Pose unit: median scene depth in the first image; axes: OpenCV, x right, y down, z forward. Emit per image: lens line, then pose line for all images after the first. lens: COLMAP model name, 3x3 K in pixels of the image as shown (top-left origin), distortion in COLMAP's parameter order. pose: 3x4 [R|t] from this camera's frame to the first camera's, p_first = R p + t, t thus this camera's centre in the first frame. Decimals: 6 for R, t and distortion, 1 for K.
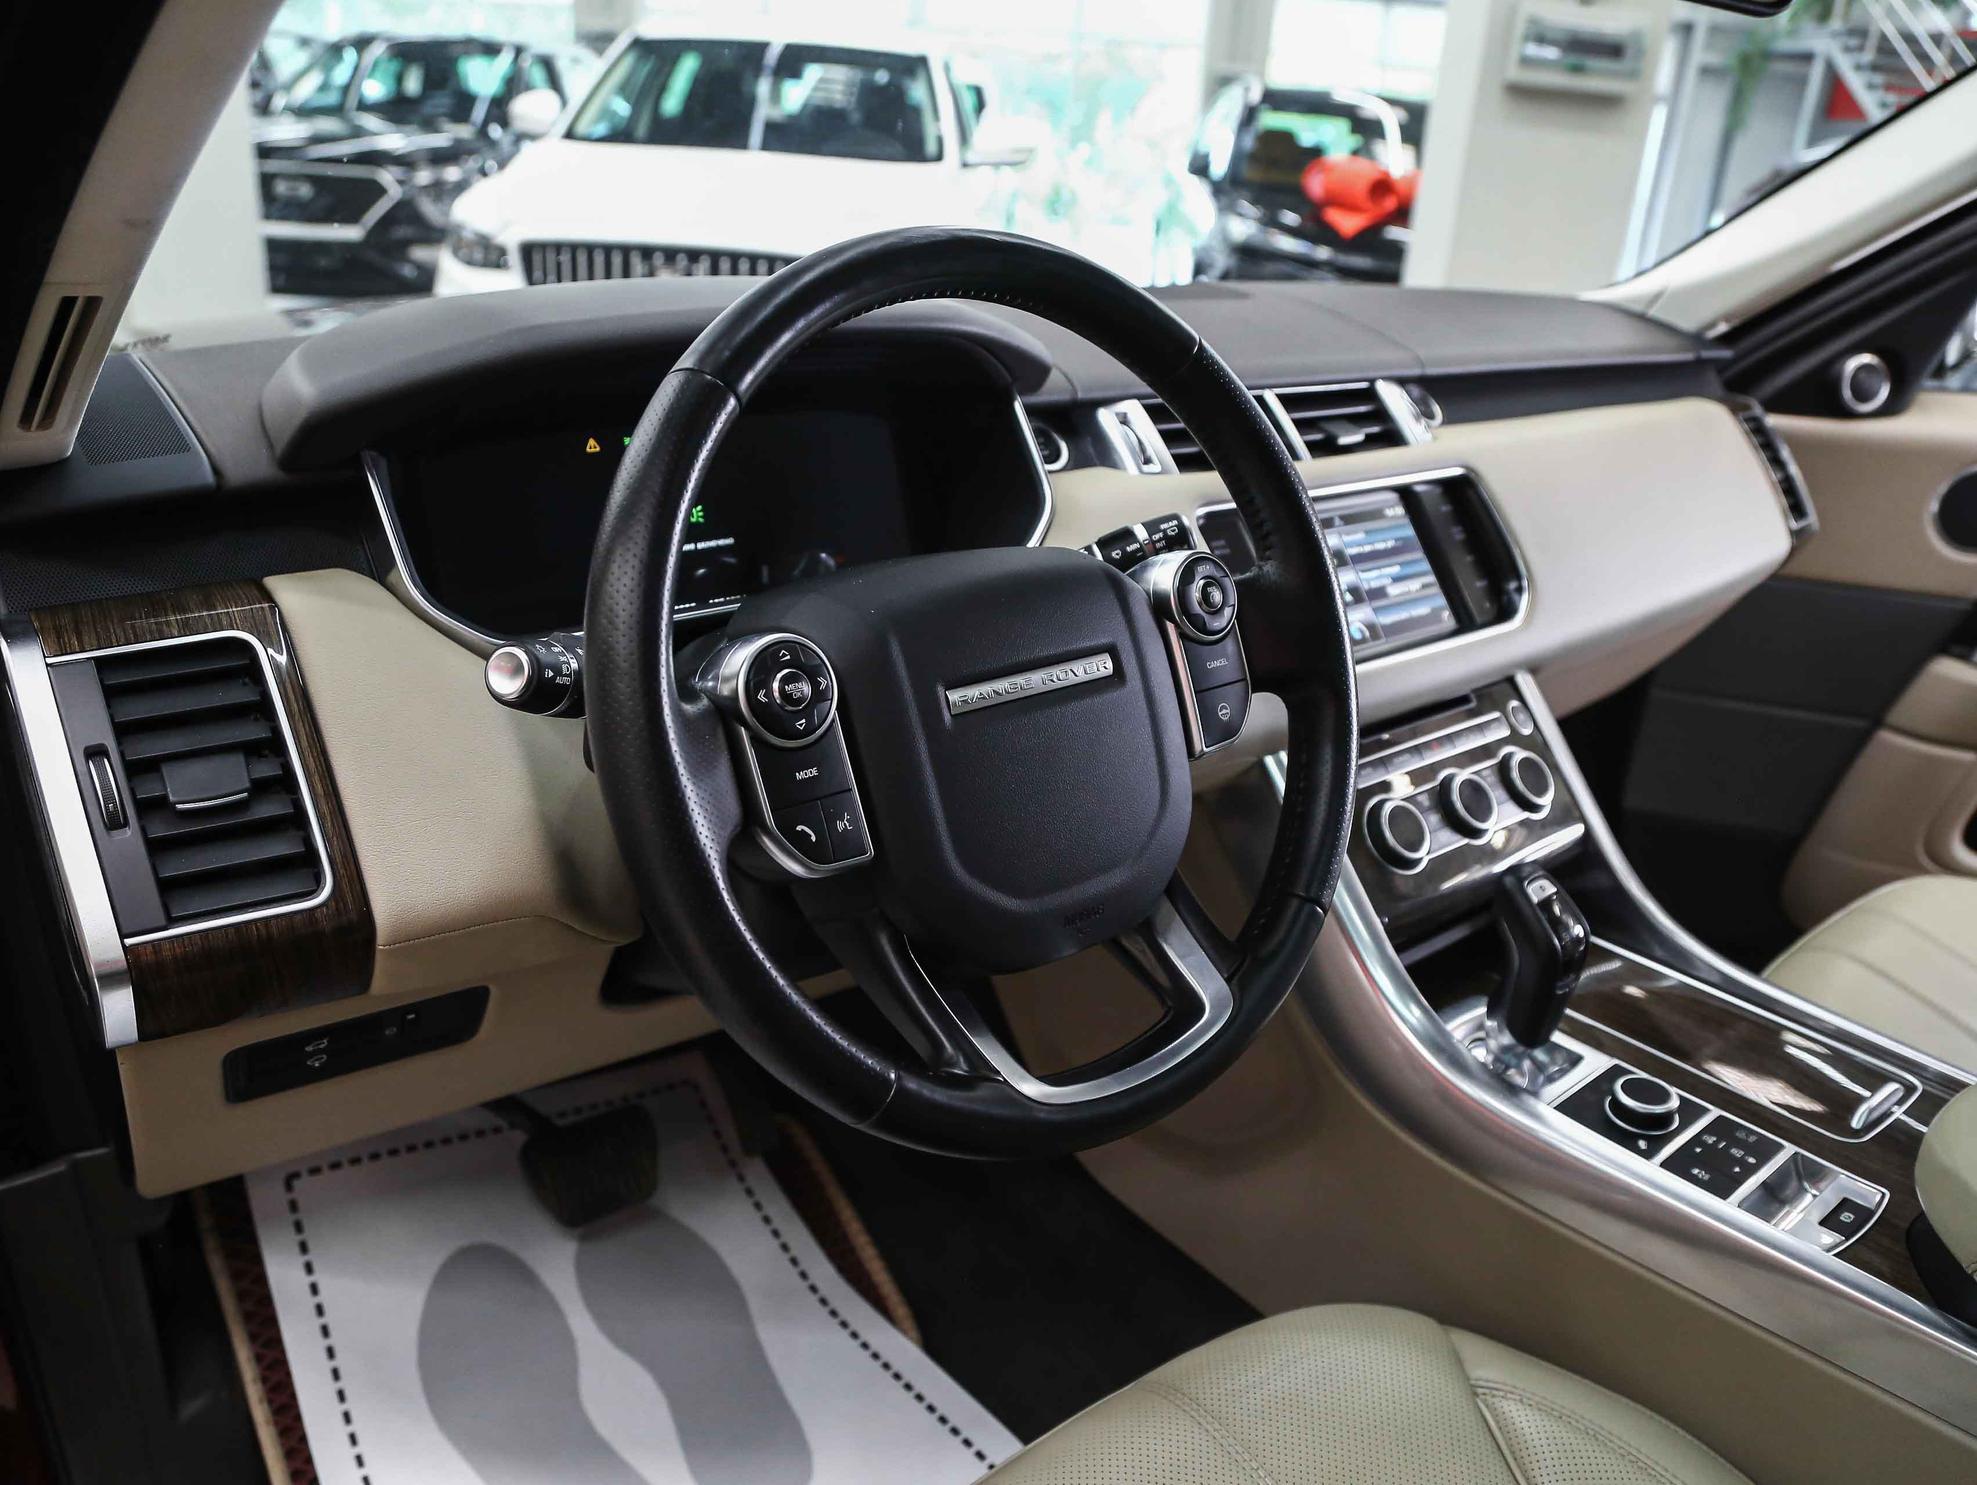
lens RADIAL K [[1507.7, 0, 985.7], [0, 1507.7, 751.1], [0, 0, 1]] dist [-0.122316, 0.057763]
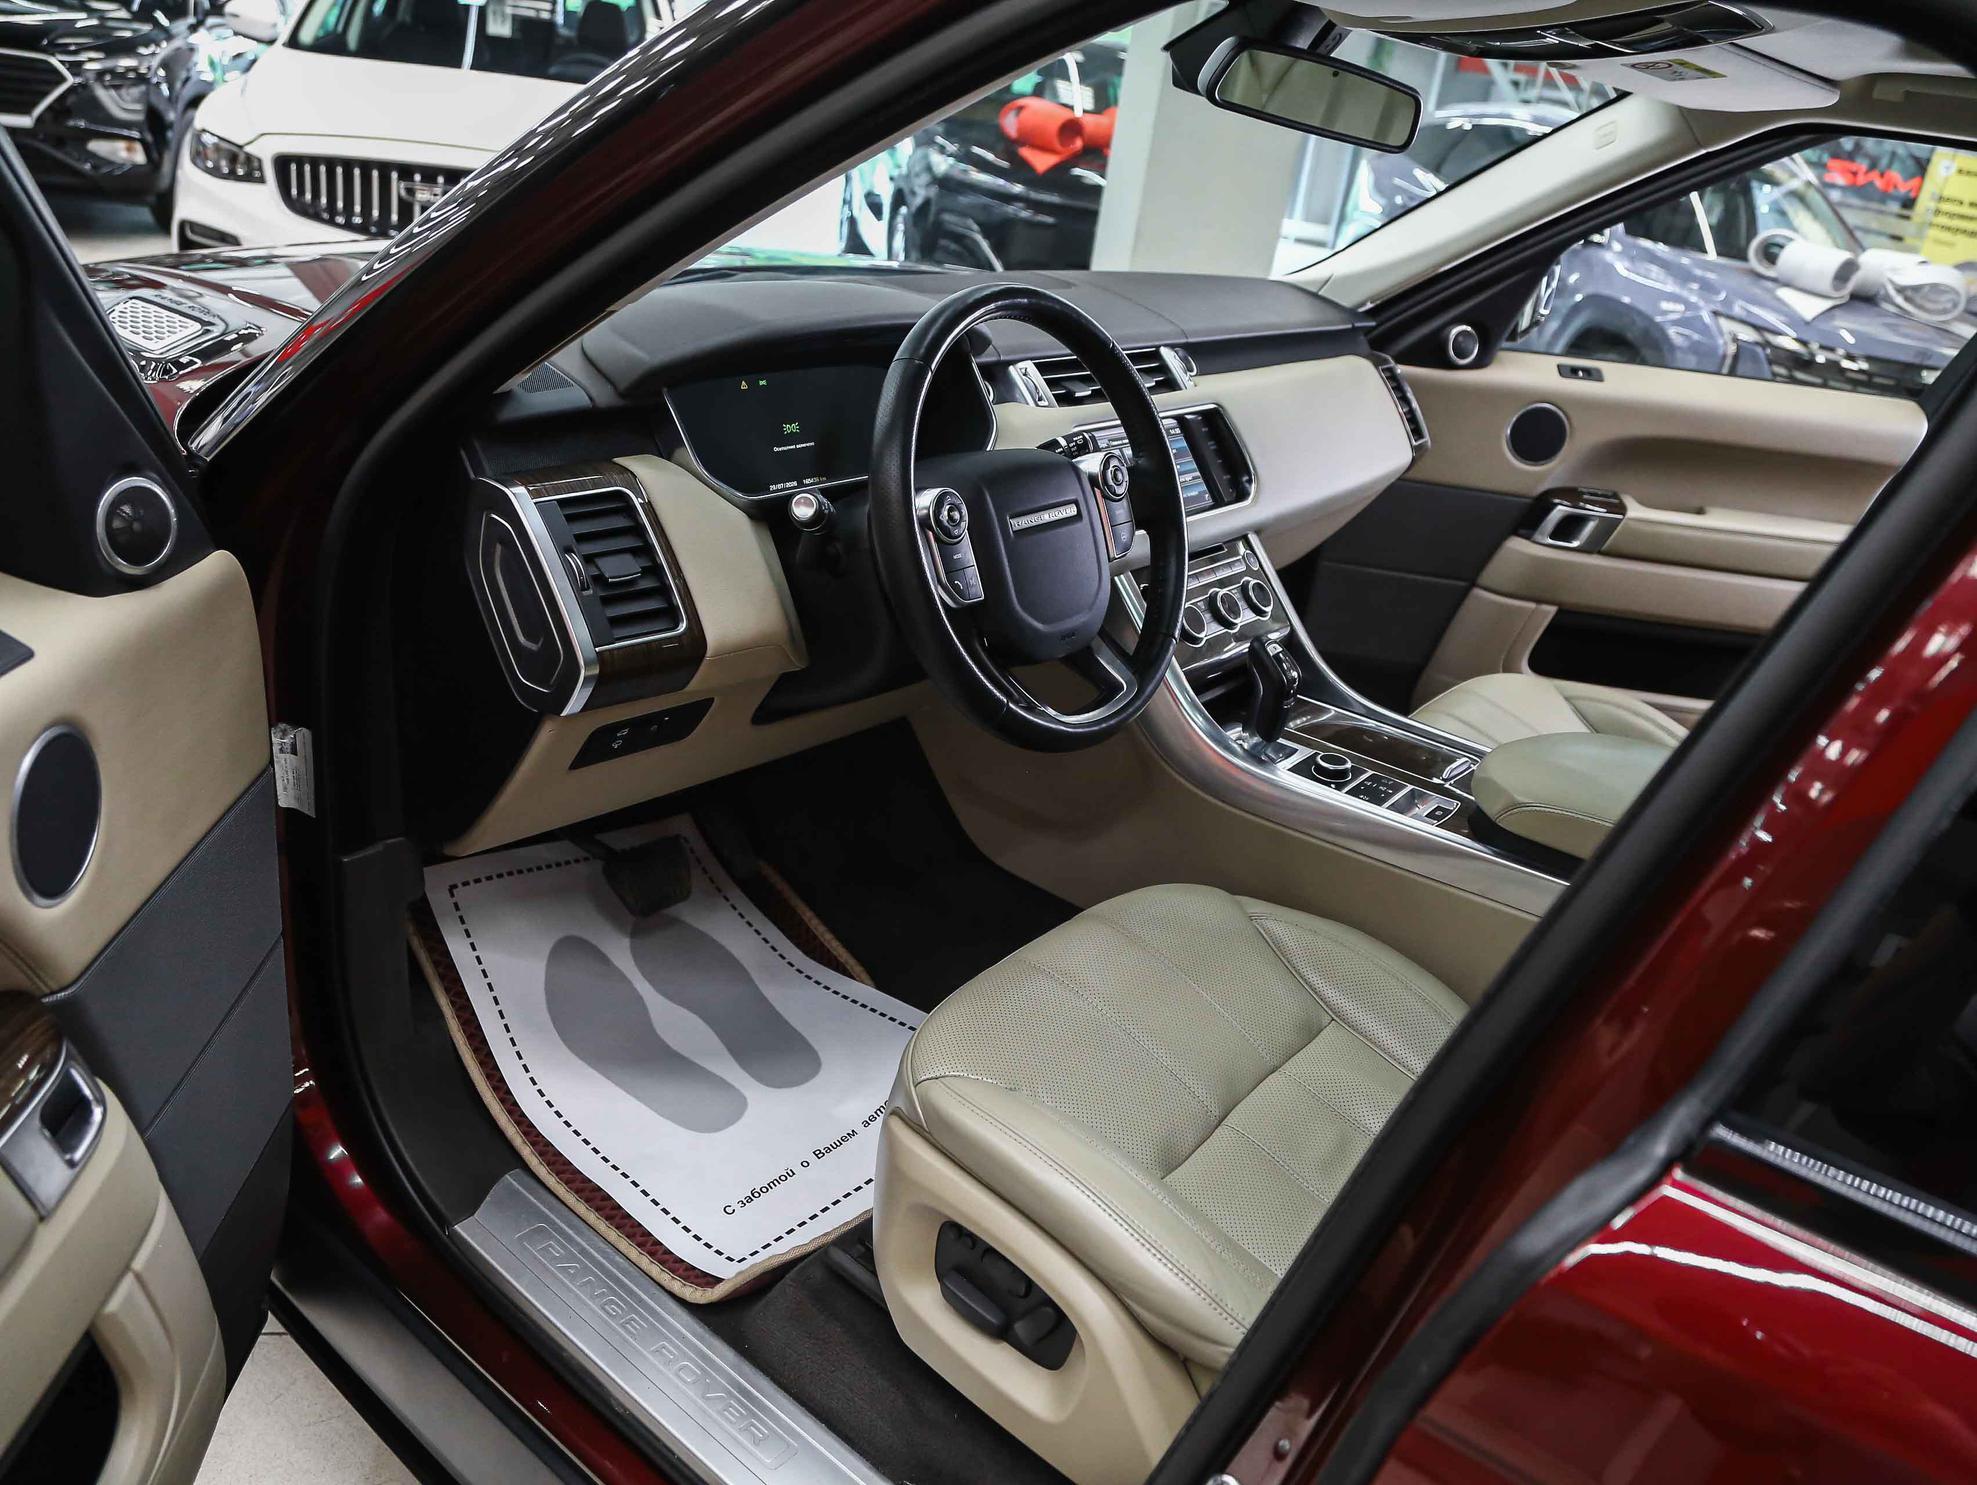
lens RADIAL K [[1507.7, 0, 996.4], [0, 1507.7, 751.1], [0, 0, 1]] dist [-0.122316, 0.057763]
pose [[0.974784, -0.030100, 0.221111, -0.329480], [0.017701, 0.998169, 0.057844, 0.101253], [-0.222447, -0.052472, 0.973532, -0.638052]]
